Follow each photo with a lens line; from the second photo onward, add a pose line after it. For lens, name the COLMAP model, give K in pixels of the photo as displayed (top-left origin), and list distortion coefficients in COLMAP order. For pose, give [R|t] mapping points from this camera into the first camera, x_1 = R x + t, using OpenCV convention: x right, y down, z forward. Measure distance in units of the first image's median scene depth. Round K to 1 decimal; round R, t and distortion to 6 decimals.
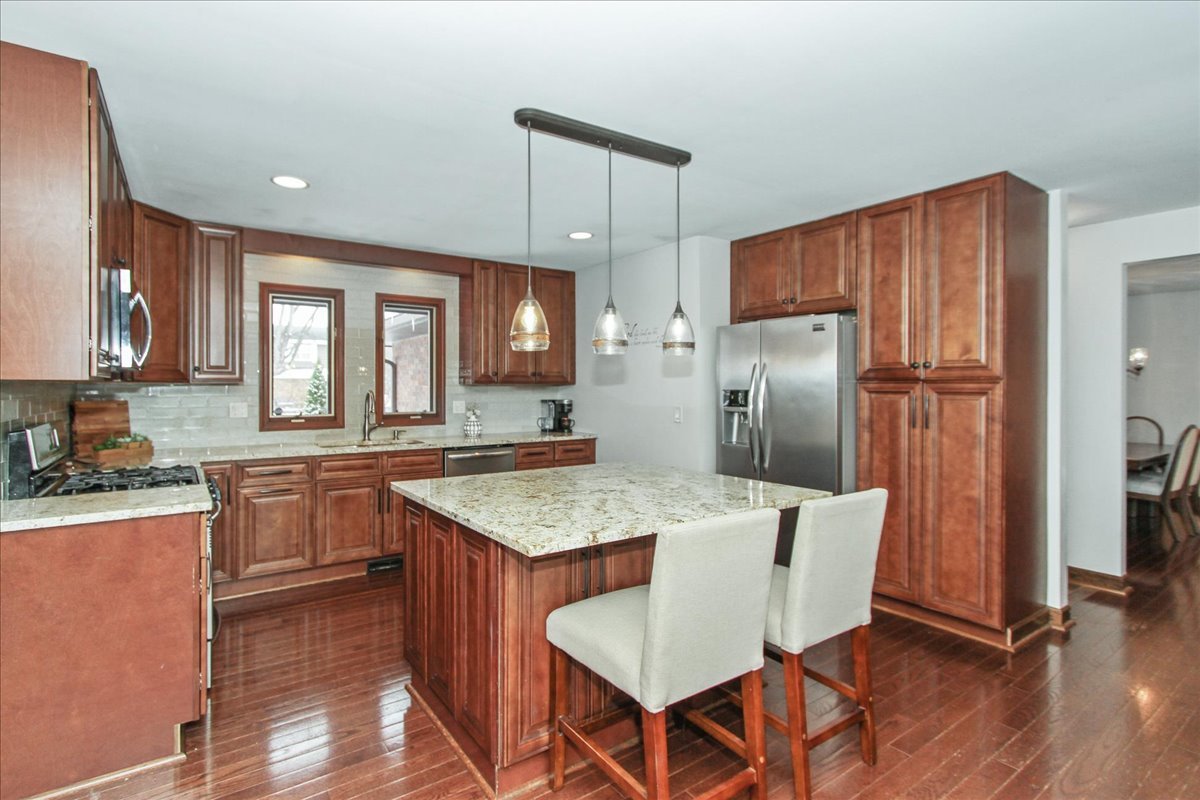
lens RADIAL K [[582.5, 0, 577.0], [0, 582.5, 386.4], [0, 0, 1]] dist [0.001921, 0.000151]
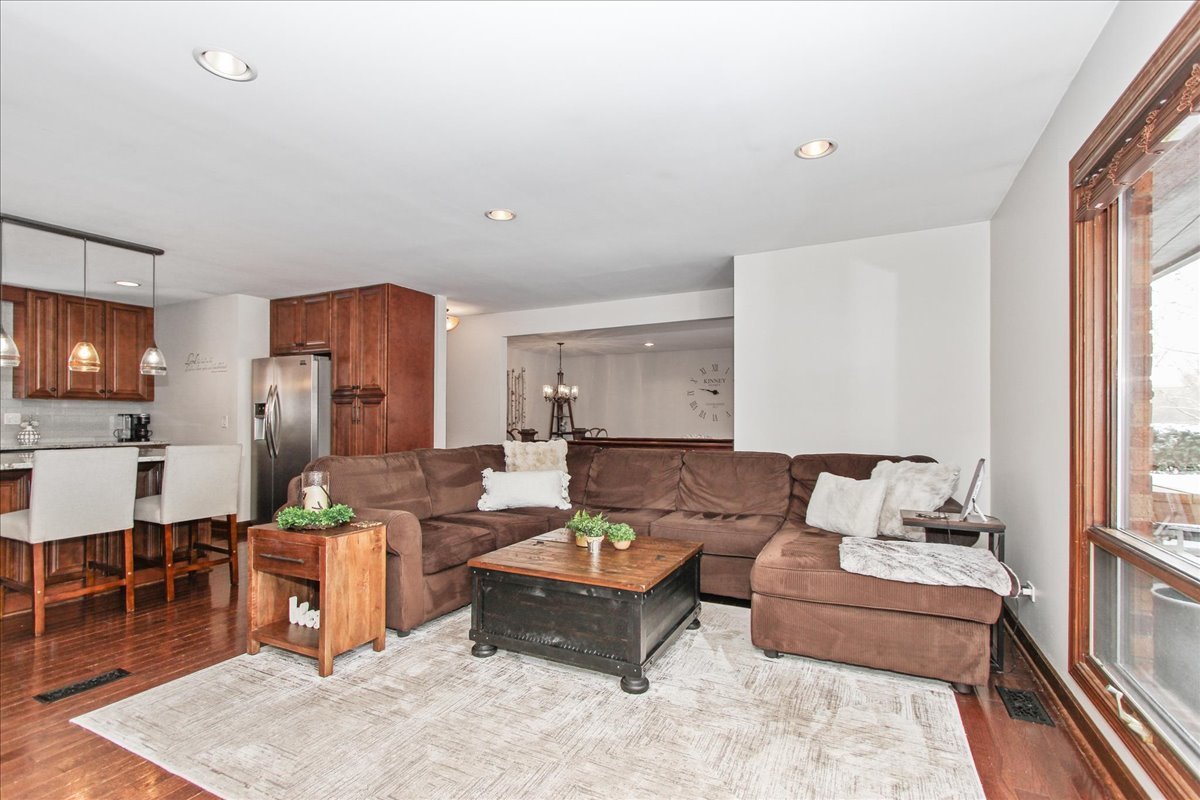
lens RADIAL K [[549.9, 0, 596.0], [0, 549.9, 420.9], [0, 0, 1]] dist [0.010410, 0.000260]
pose [[0.876830, -0.001783, 0.480798, 0.312299], [-0.000564, 0.999989, 0.004737, 0.039619], [-0.480801, -0.004425, 0.876819, -0.562455]]
